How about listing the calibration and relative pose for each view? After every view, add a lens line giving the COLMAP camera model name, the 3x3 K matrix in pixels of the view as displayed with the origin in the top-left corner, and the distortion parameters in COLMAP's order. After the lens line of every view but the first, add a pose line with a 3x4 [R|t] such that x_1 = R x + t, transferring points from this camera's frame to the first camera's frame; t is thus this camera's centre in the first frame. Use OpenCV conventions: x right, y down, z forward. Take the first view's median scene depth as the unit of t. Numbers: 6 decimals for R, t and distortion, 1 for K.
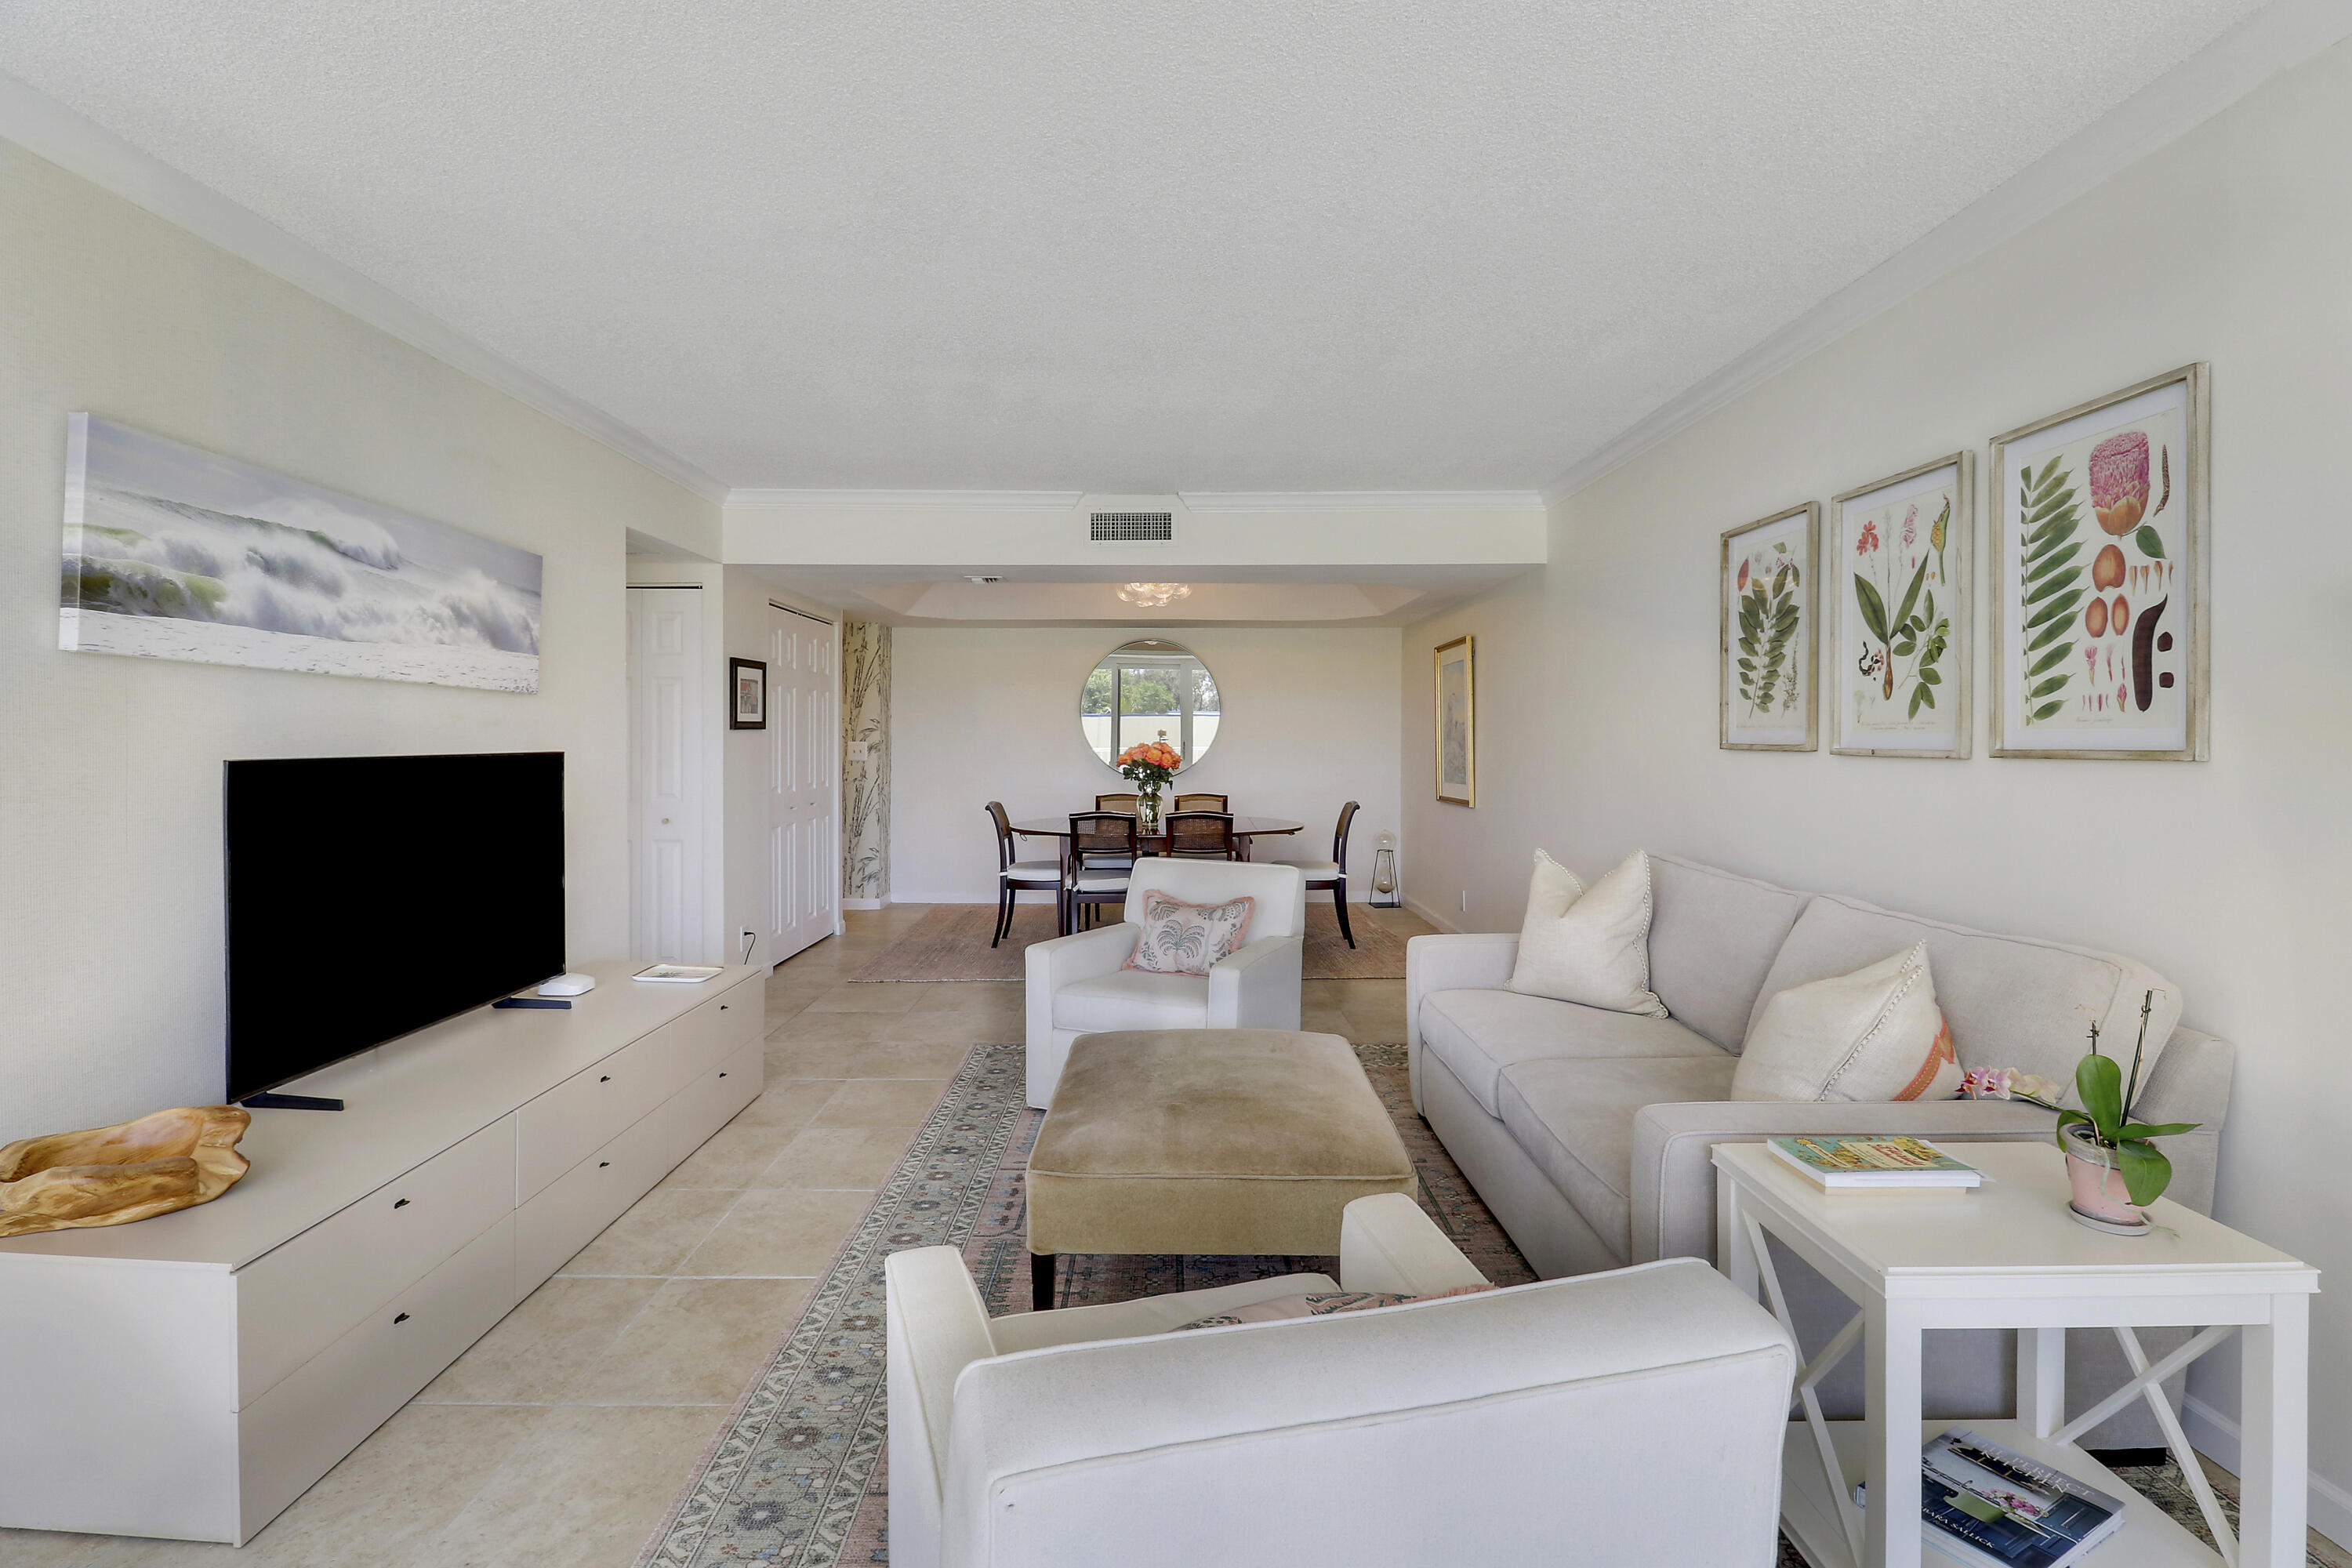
lens RADIAL K [[1099.7, 0, 1165.3], [0, 1099.7, 771.1], [0, 0, 1]] dist [0.004950, -0.015782]
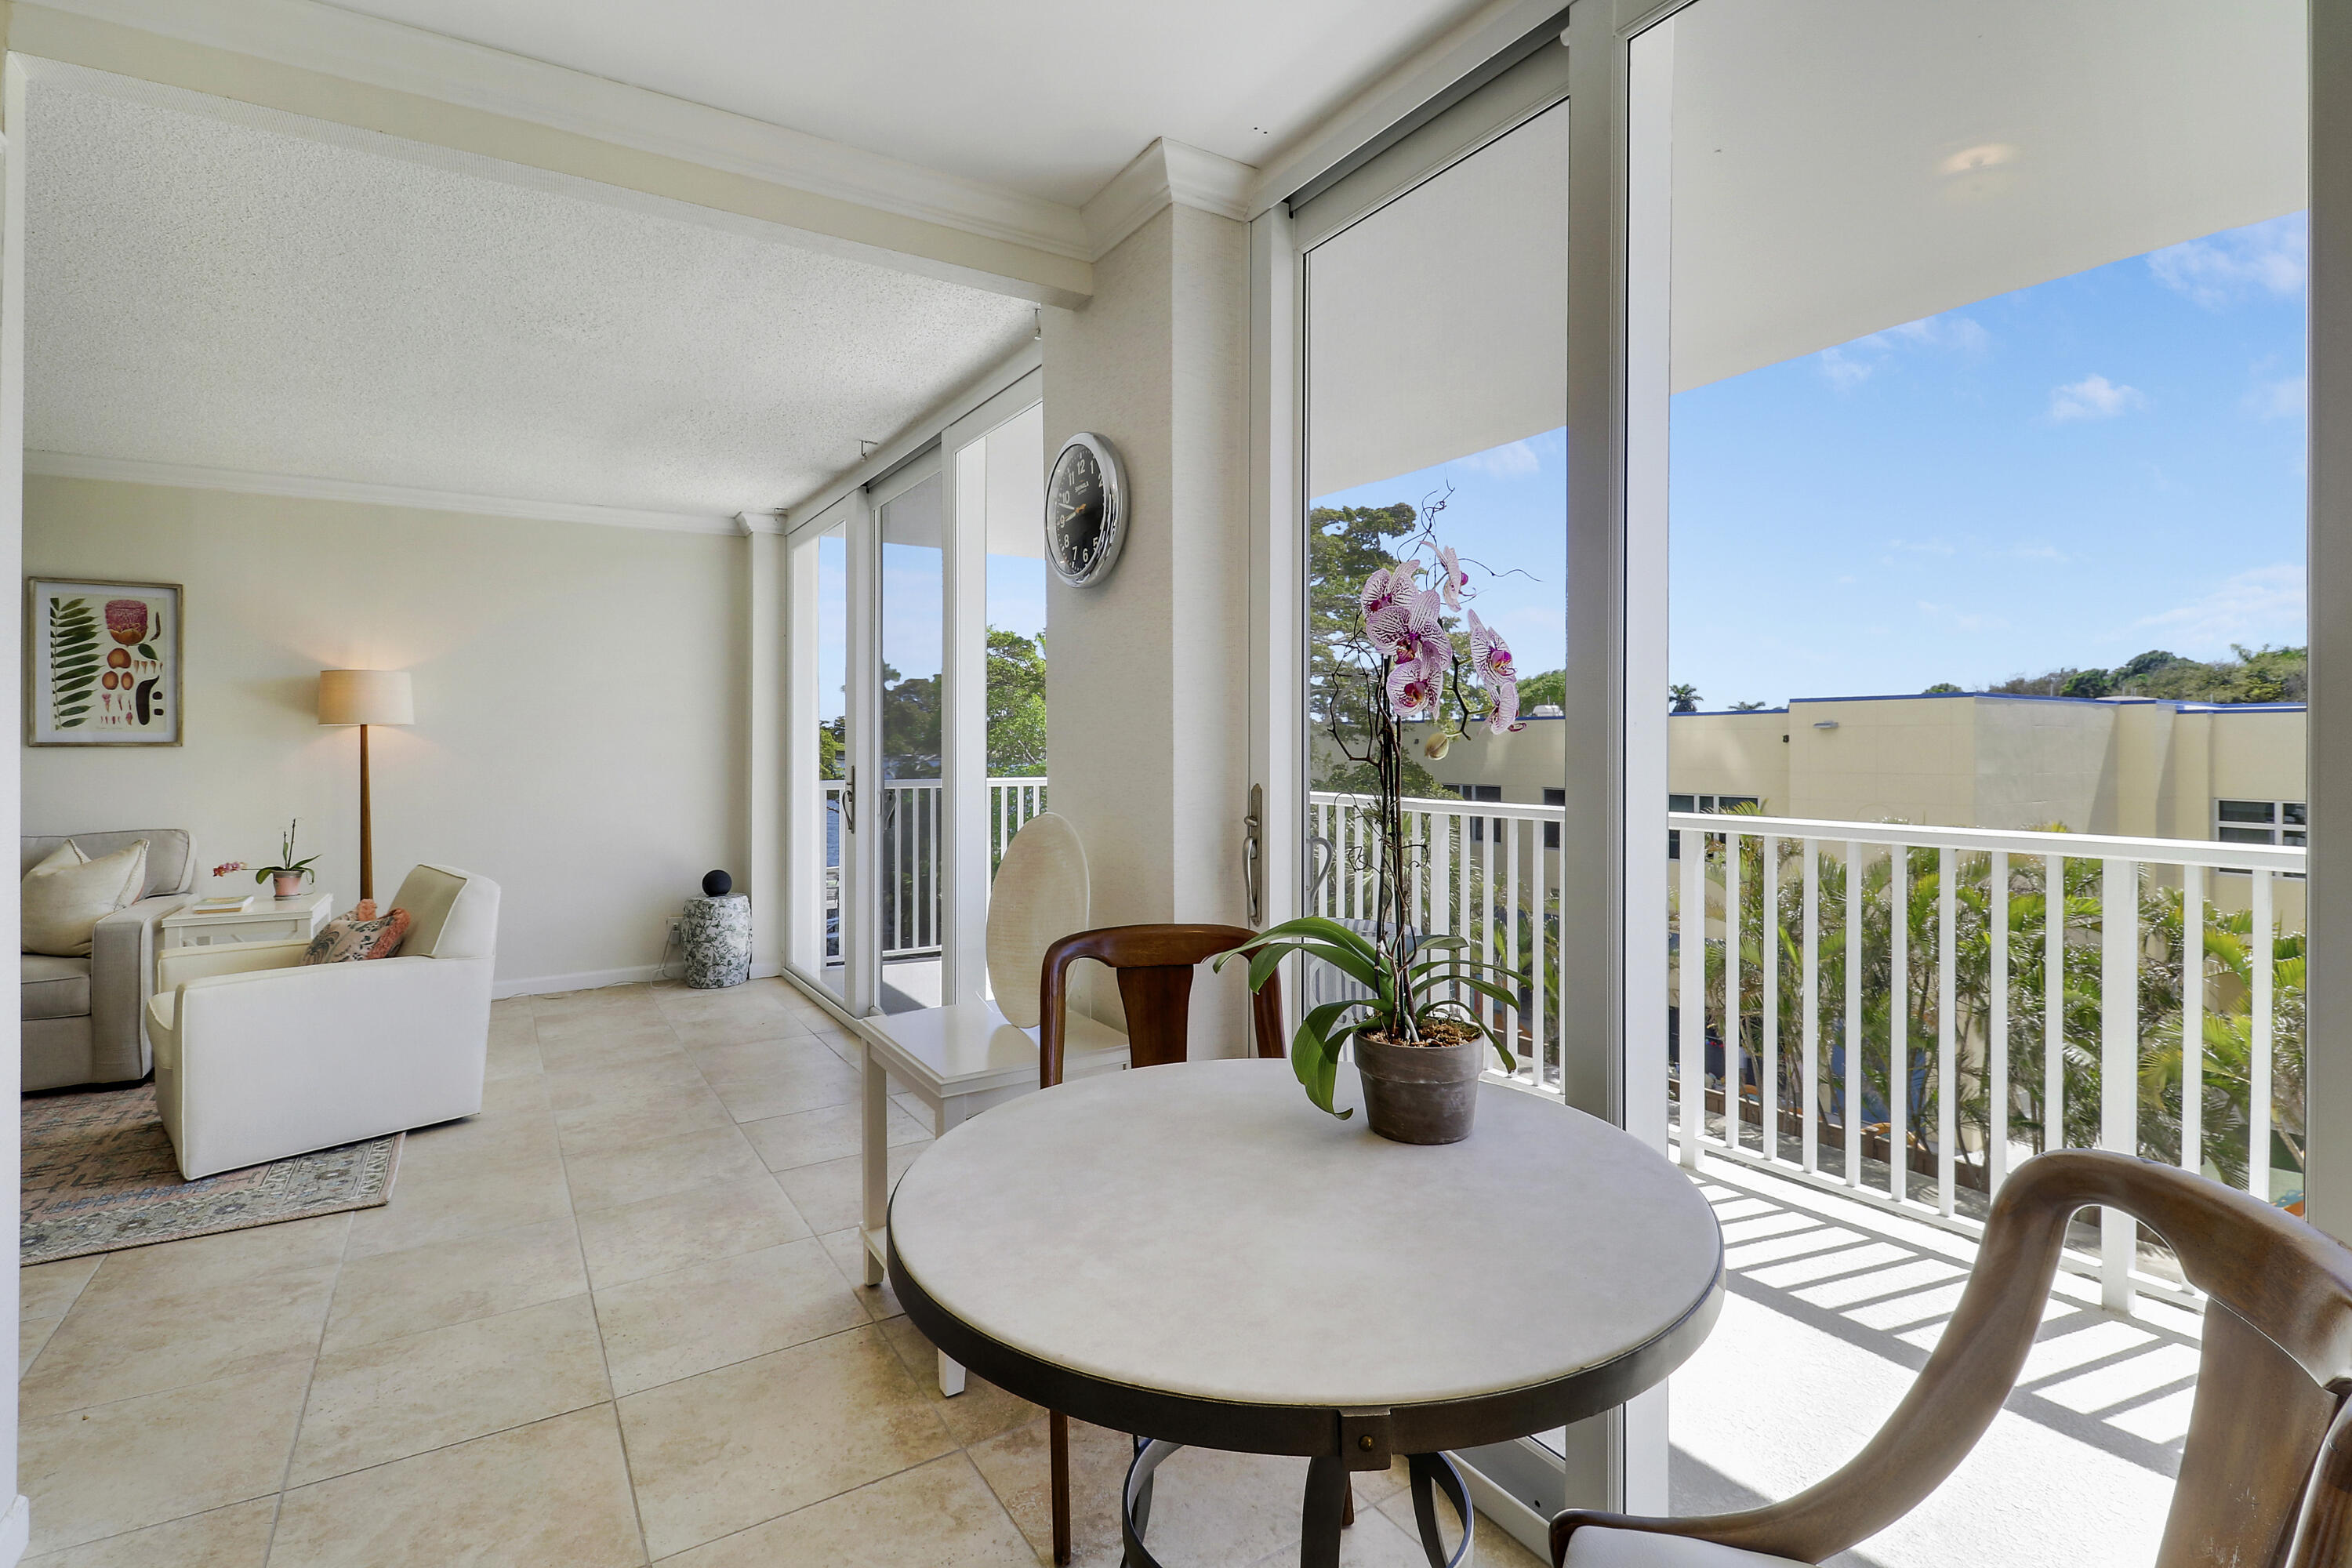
lens RADIAL K [[1134.2, 0, 1154.1], [0, 1134.2, 753.9], [0, 0, 1]] dist [0.003676, -0.011086]
pose [[-0.502790, -0.005326, 0.864392, -1.705416], [0.023615, 0.999523, 0.019894, 0.006550], [-0.864086, 0.030415, -0.502424, 0.283436]]
